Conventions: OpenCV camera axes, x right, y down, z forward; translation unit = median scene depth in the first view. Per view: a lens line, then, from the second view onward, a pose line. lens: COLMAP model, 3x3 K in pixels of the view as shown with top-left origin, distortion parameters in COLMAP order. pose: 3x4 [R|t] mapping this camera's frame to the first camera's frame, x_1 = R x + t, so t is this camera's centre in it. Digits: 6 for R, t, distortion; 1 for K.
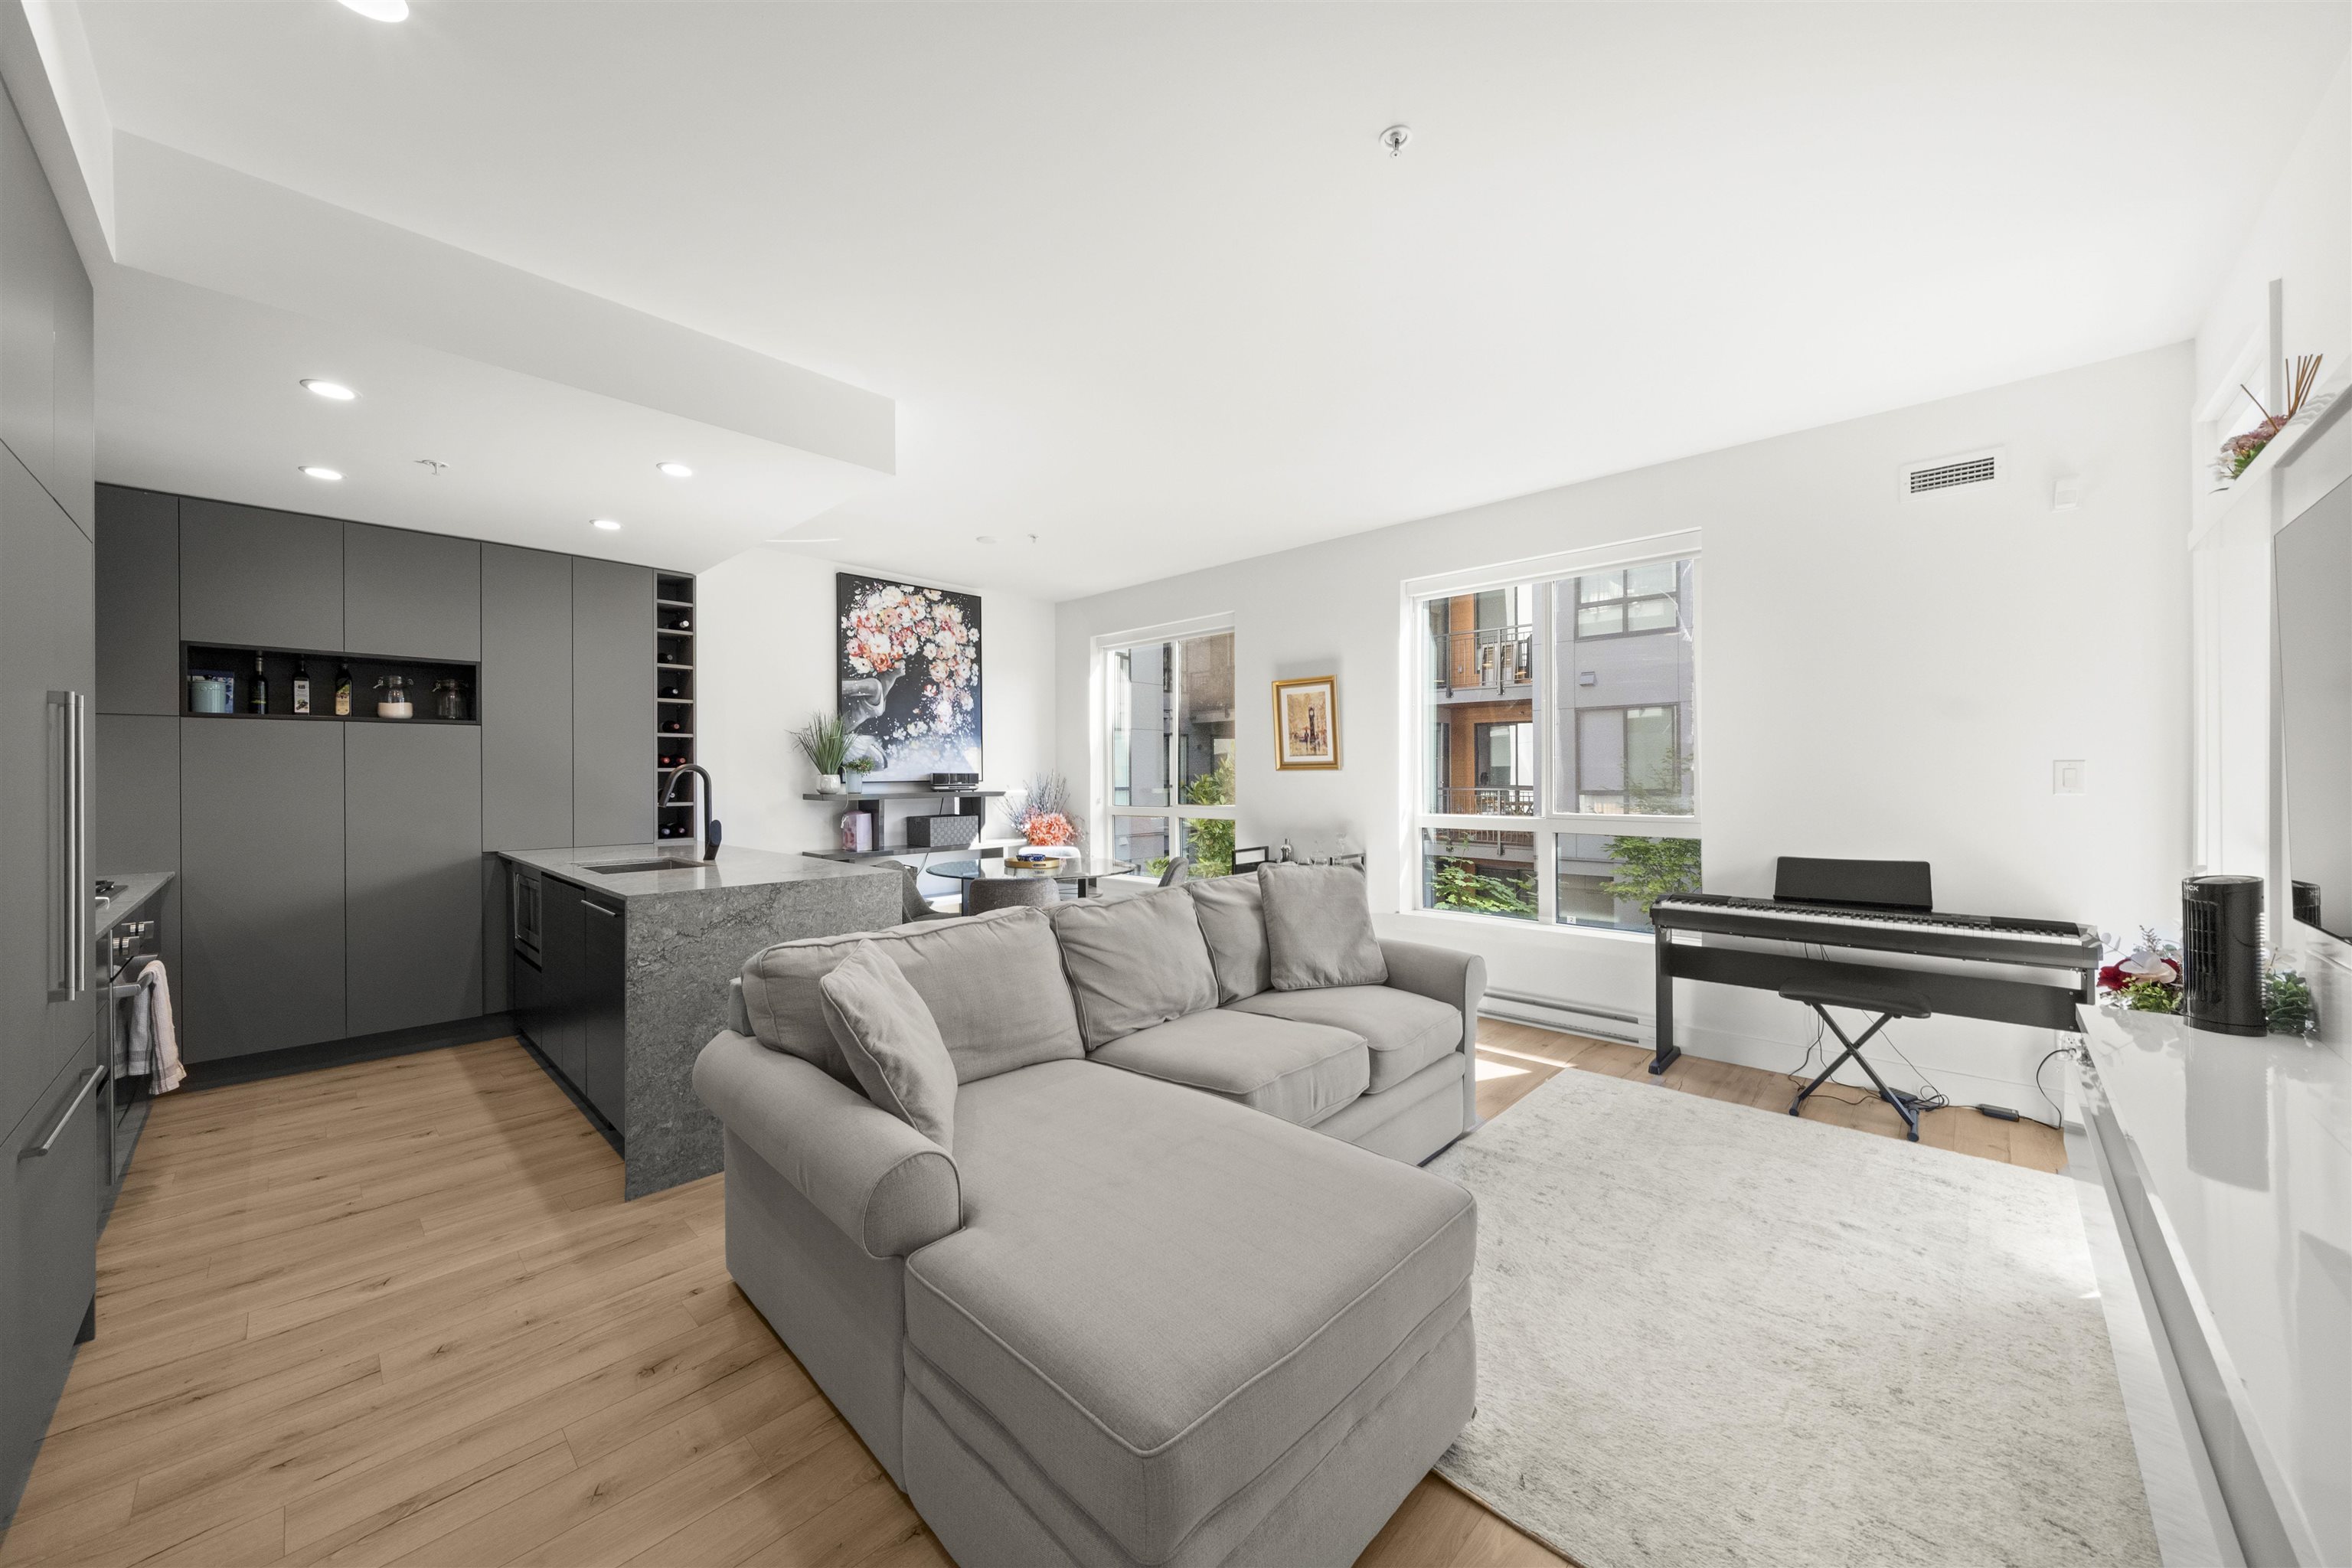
lens RADIAL K [[846.9, 0, 1157.5], [0, 846.9, 772.0], [0, 0, 1]] dist [0.000983, 0.000040]
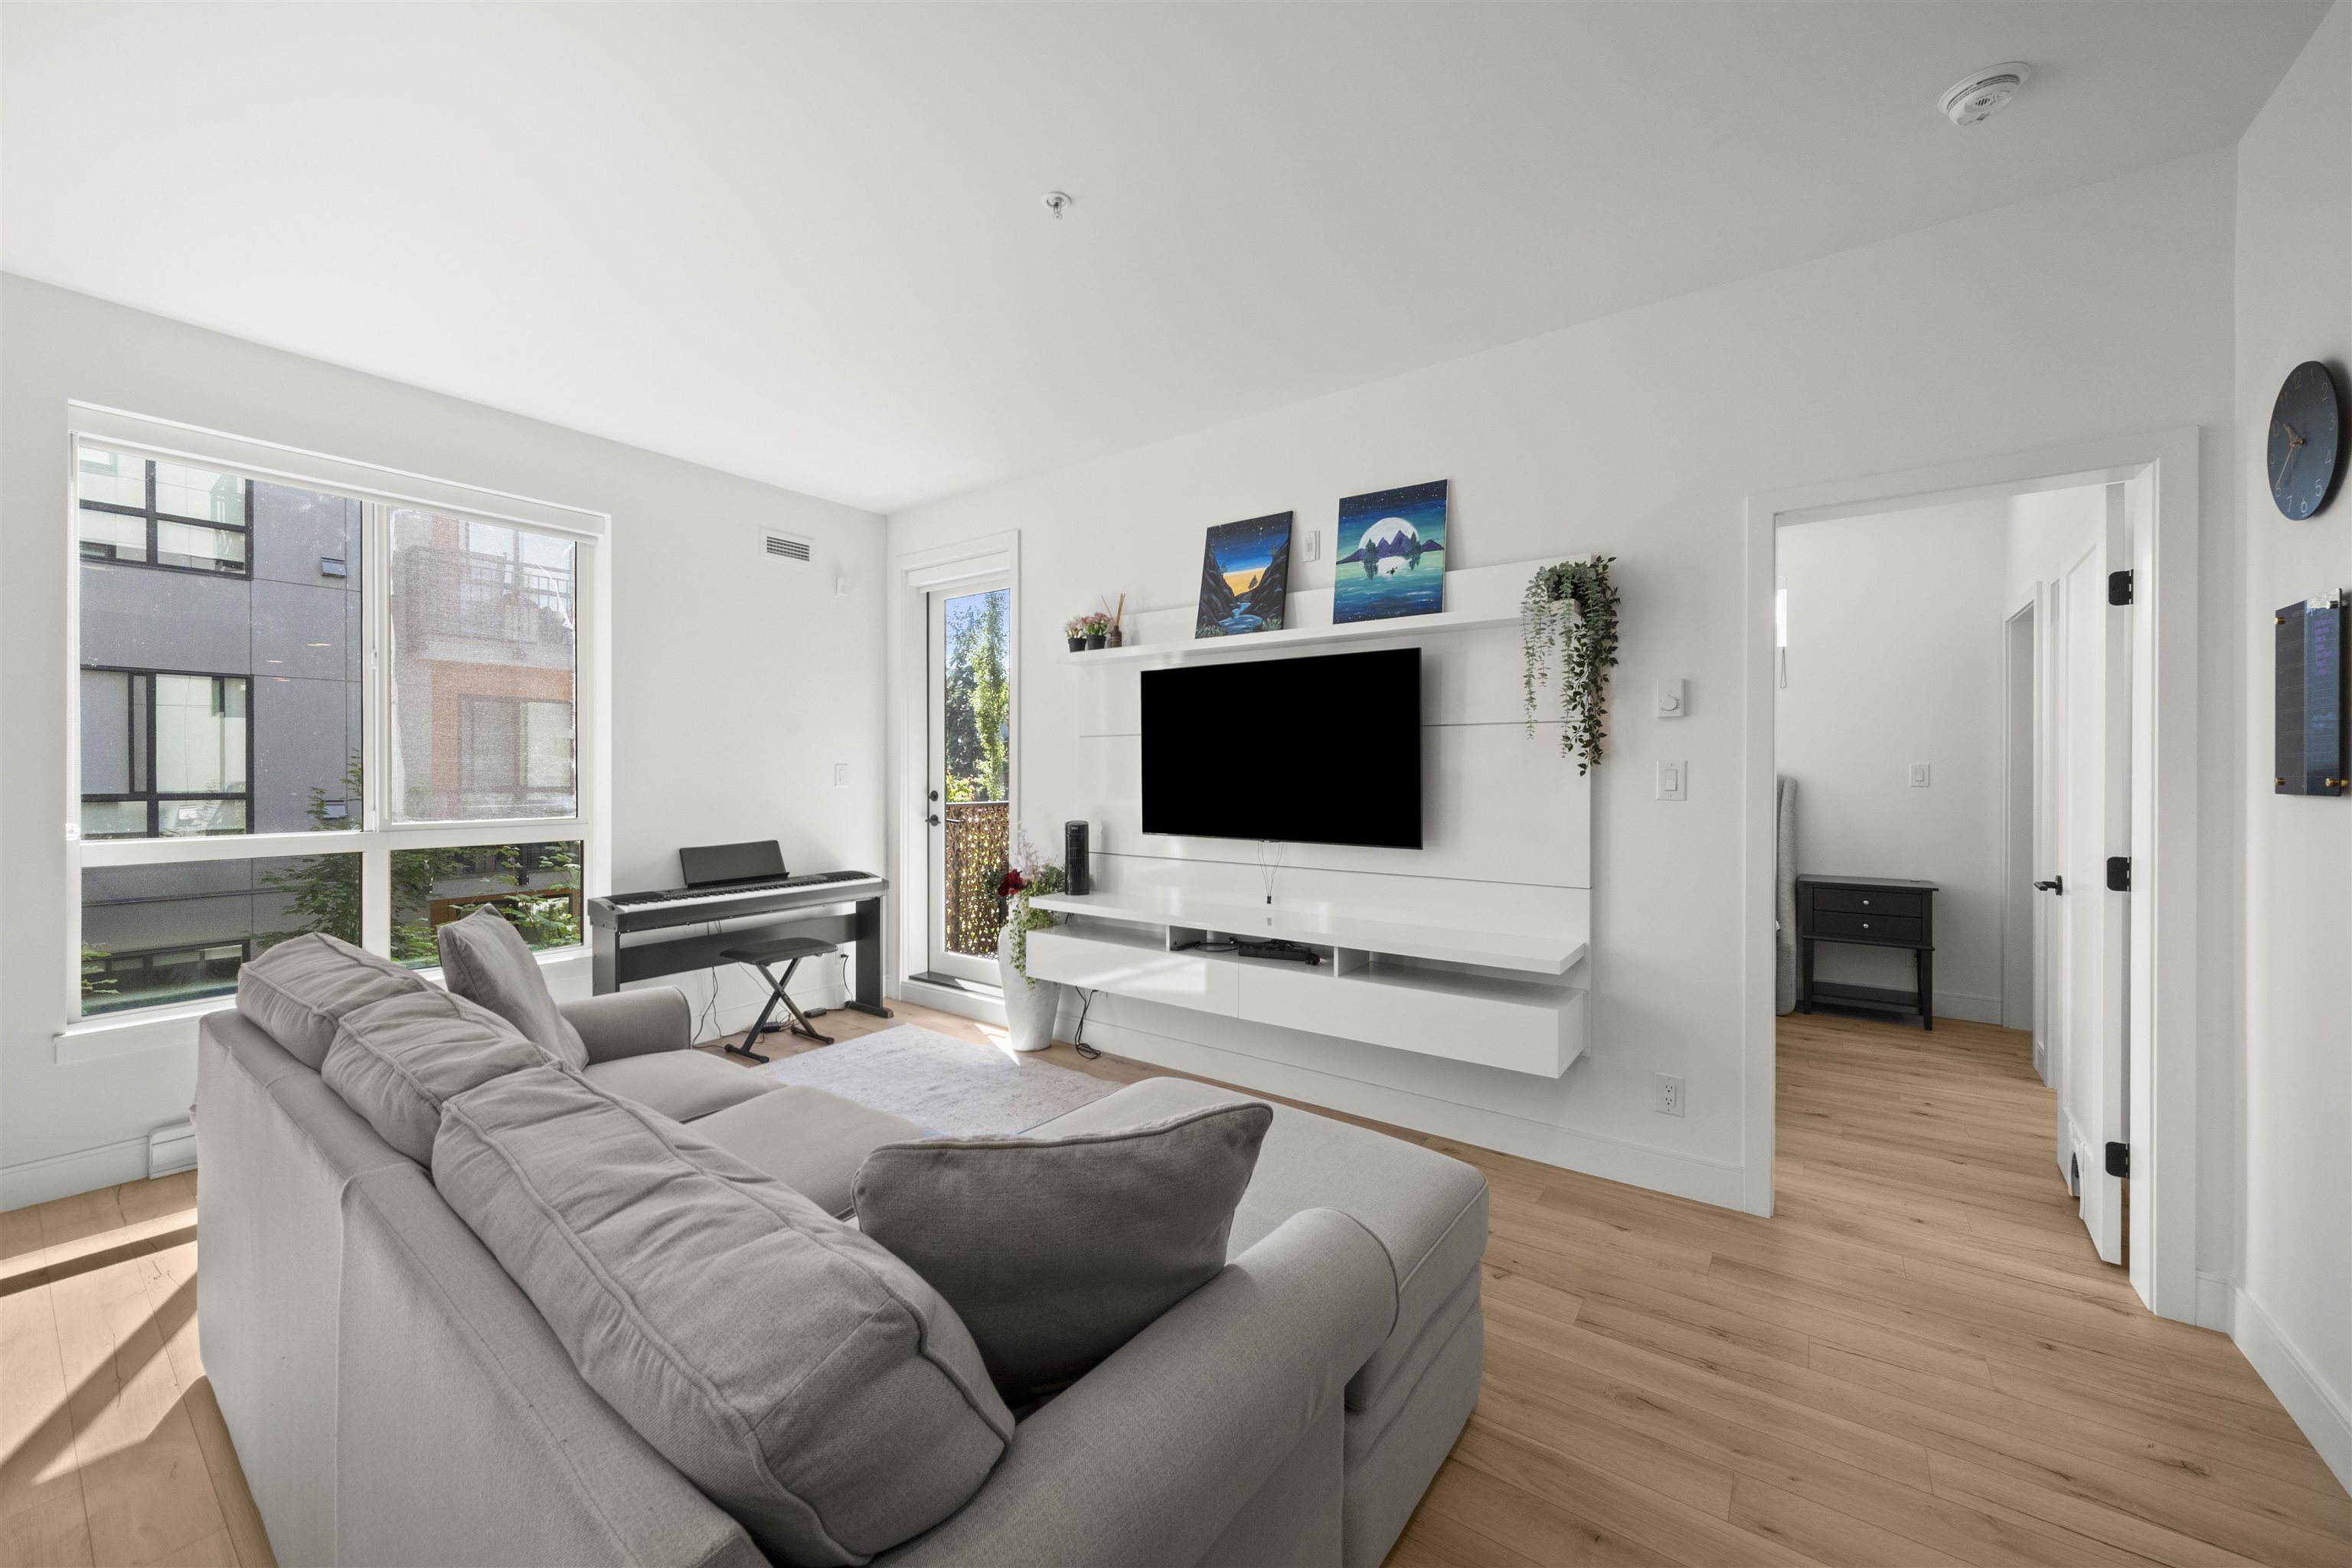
lens RADIAL K [[880.8, 0, 1169.7], [0, 880.8, 778.6], [0, 0, 1]] dist [-0.000872, 0.000017]
pose [[-0.138022, -0.002829, 0.990425, -0.291202], [-0.004773, 0.999986, 0.002191, 0.003443], [-0.990418, -0.004425, -0.138033, 0.334076]]
